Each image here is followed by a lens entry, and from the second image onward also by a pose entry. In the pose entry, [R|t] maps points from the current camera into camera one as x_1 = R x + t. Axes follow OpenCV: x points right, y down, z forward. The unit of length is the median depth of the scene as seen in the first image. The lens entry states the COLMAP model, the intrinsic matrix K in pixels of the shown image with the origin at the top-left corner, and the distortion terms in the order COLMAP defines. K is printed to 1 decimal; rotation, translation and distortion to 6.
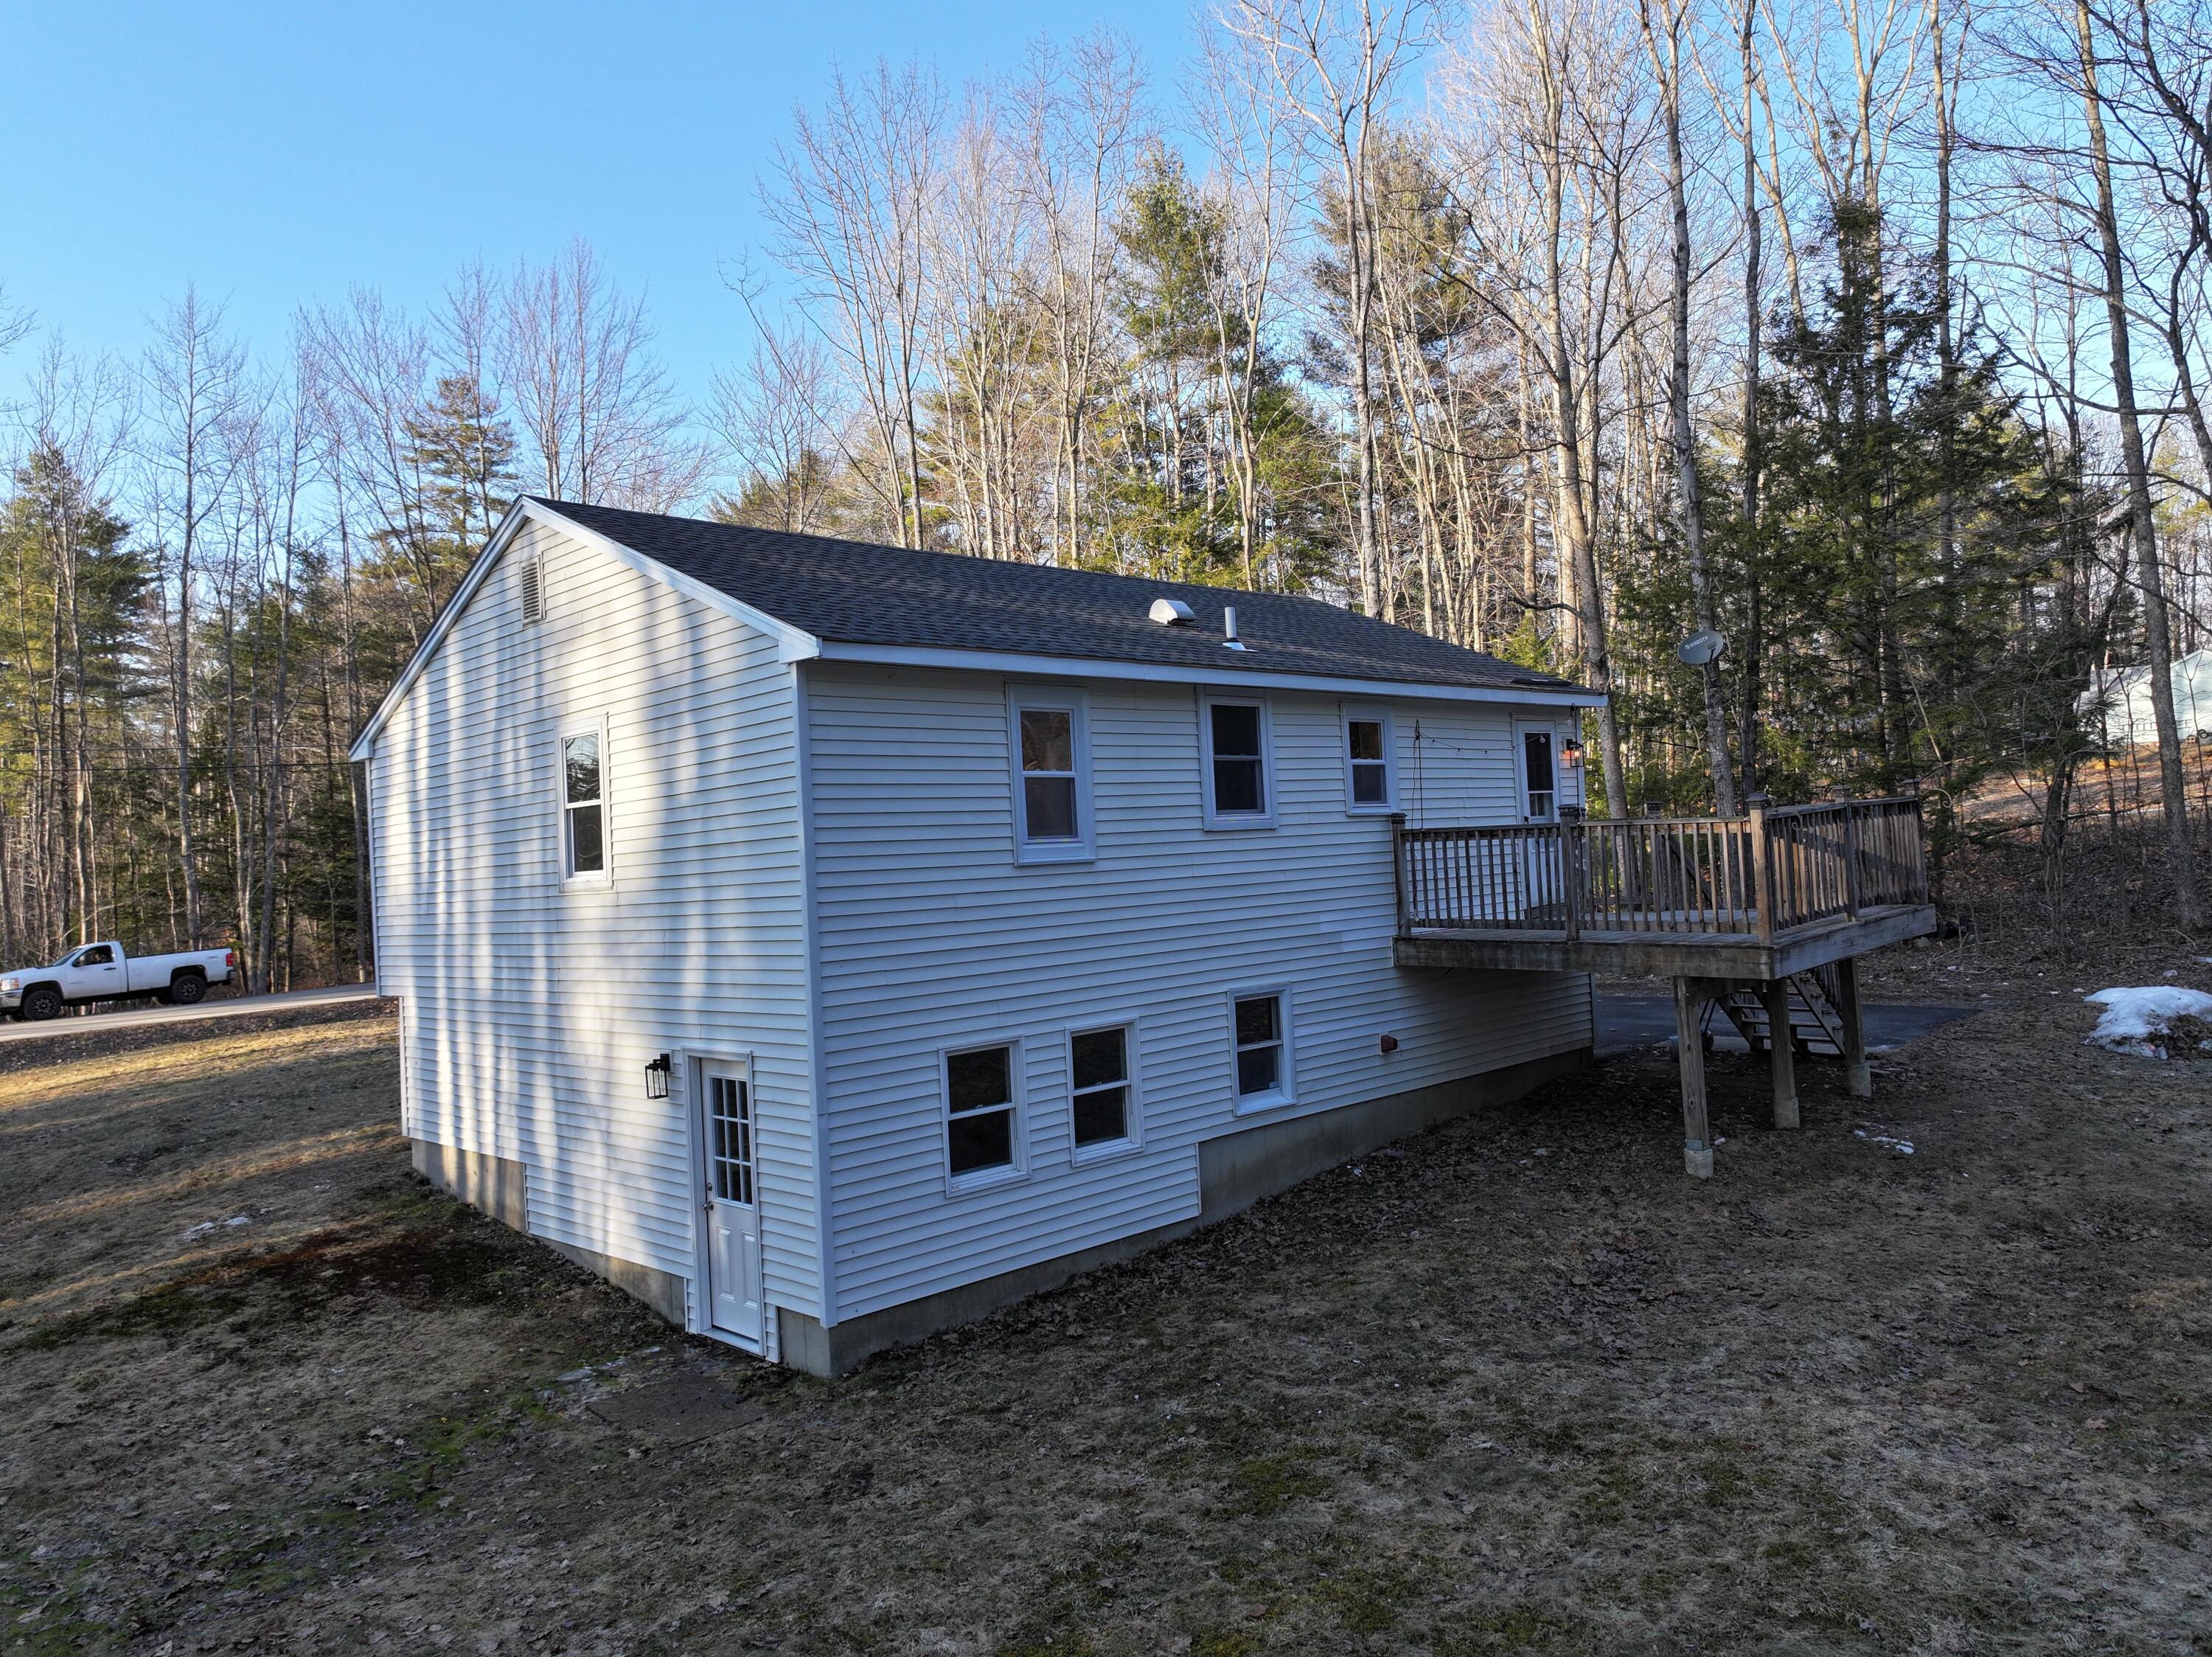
lens RADIAL K [[1560.6, 0, 1106.0], [0, 1560.6, 828.5], [0, 0, 1]] dist [-0.011100, 0.028402]
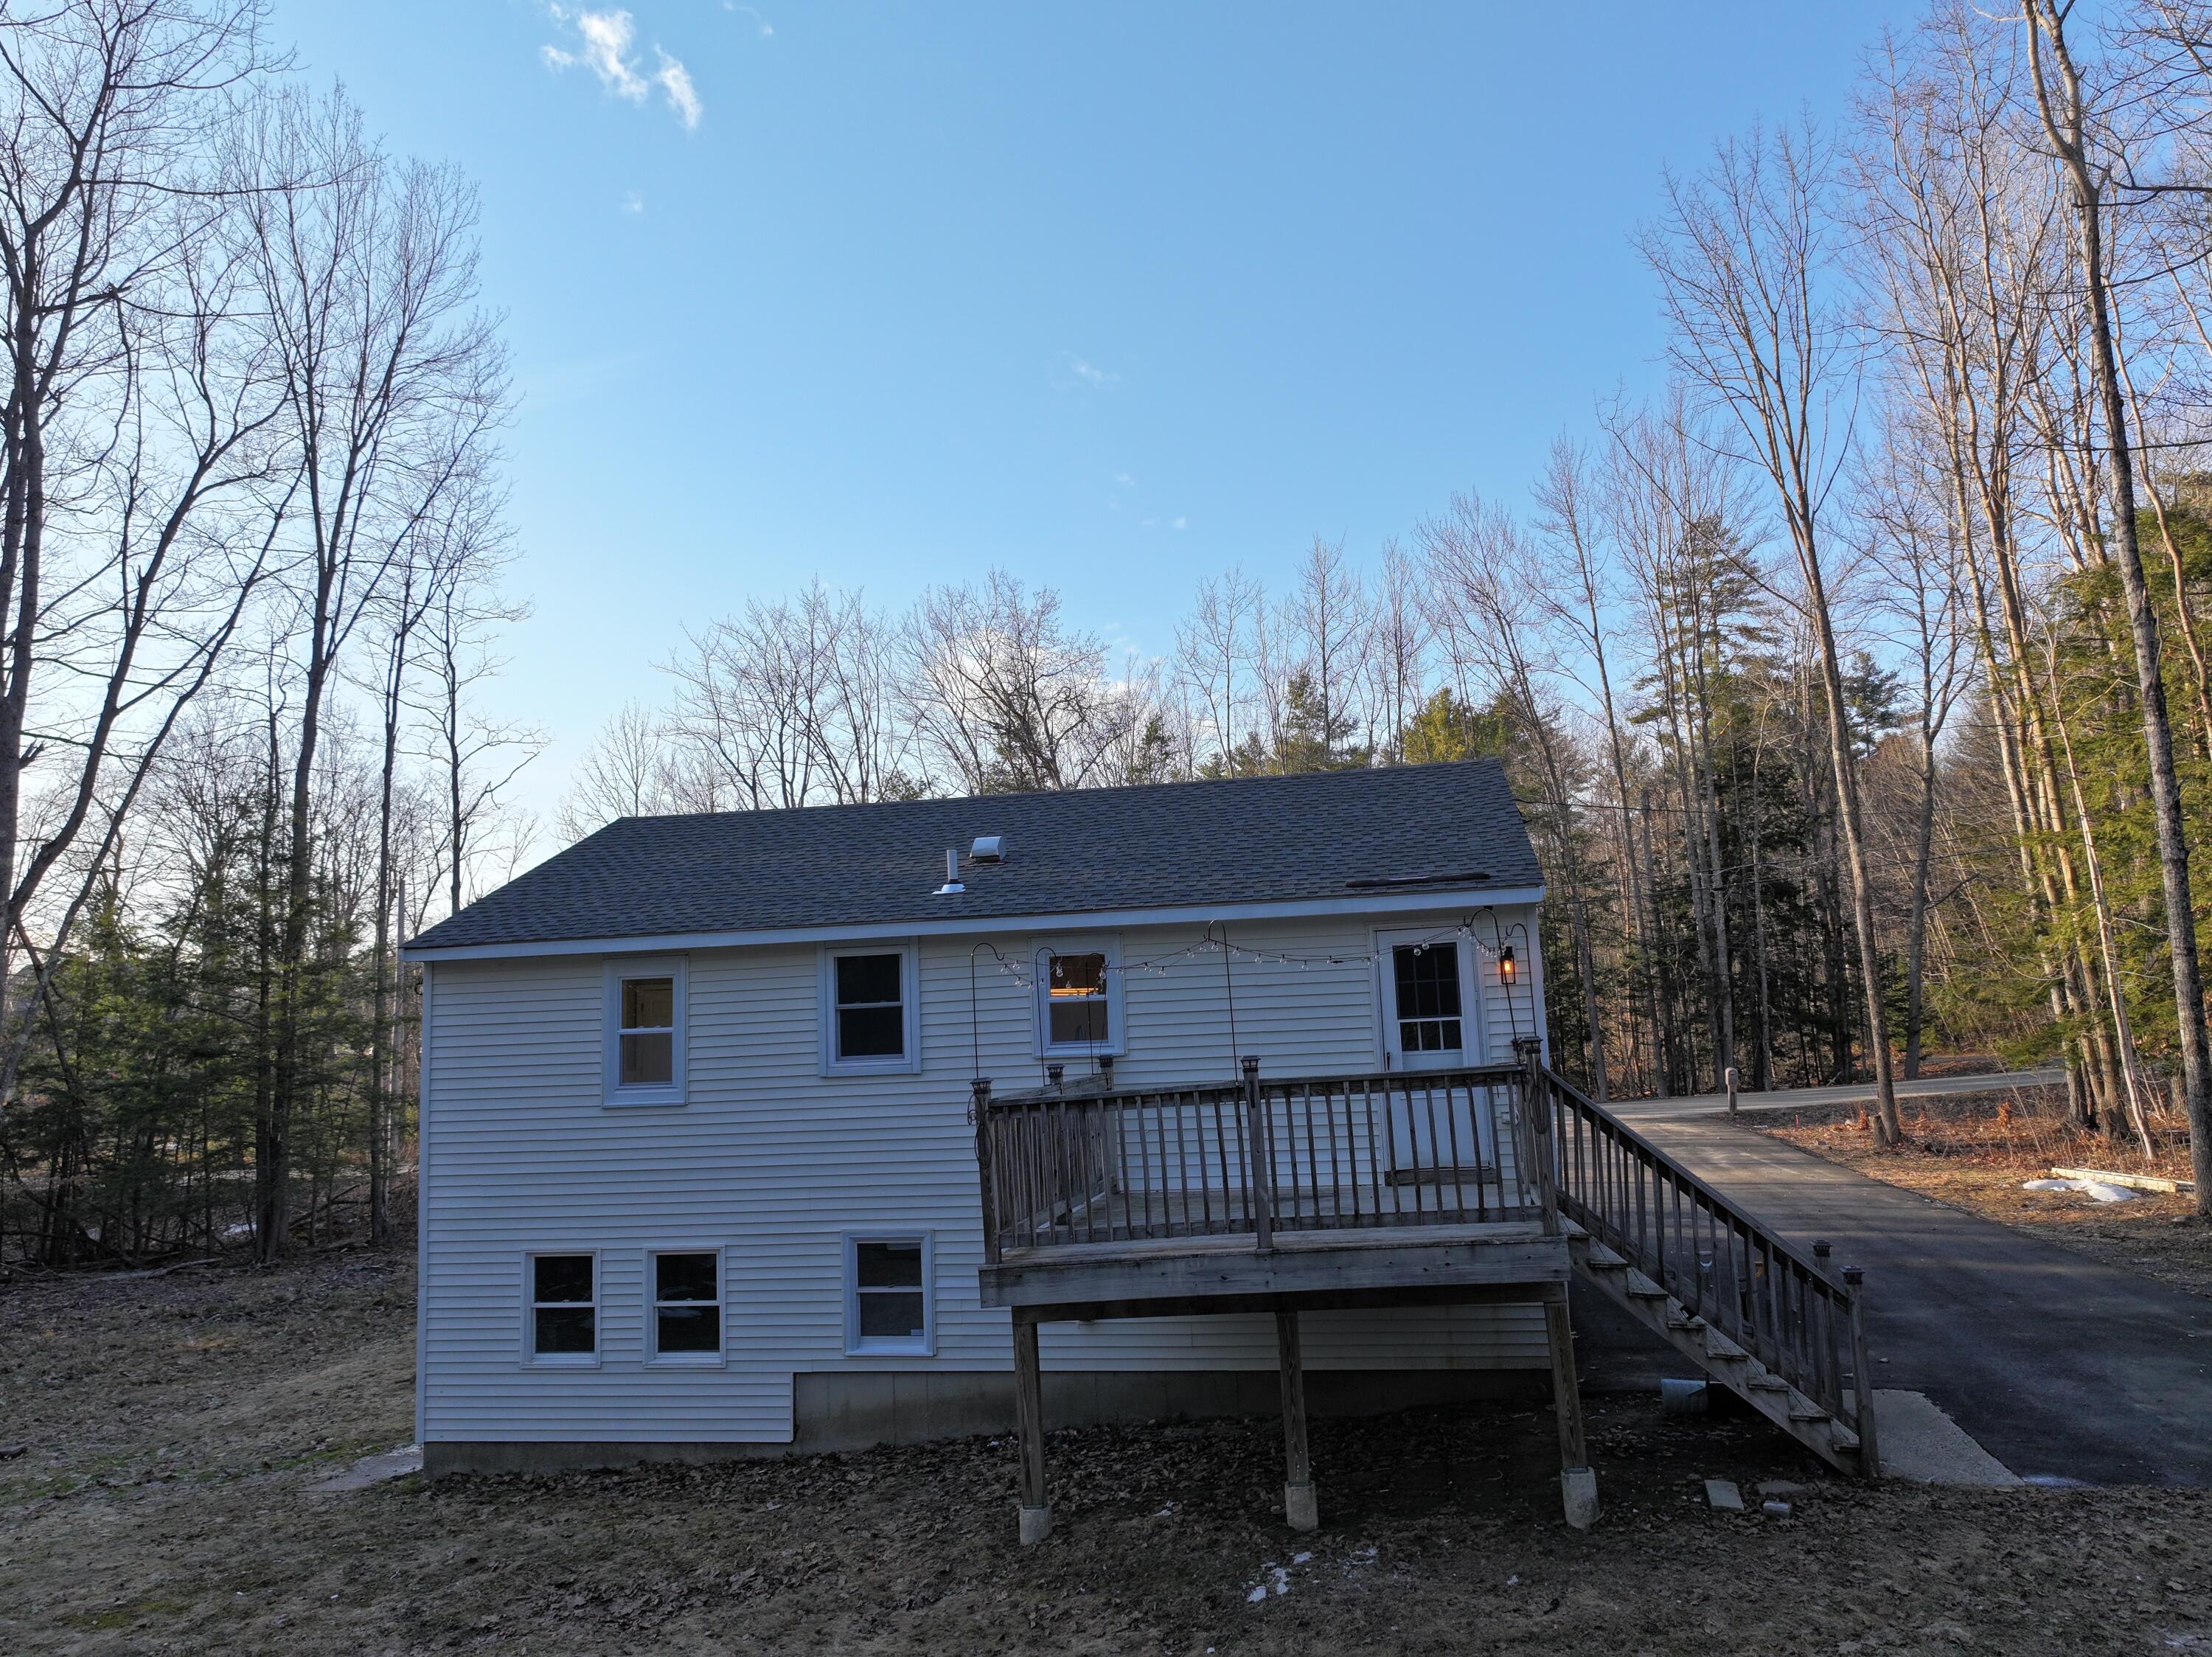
lens RADIAL K [[1560.6, 0, 1106.0], [0, 1560.6, 828.5], [0, 0, 1]] dist [-0.011100, 0.028402]
pose [[0.577617, -0.078897, -0.812486, 1.084413], [0.026632, 0.996610, -0.077843, -0.081812], [0.815873, 0.023326, 0.577760, 0.549944]]
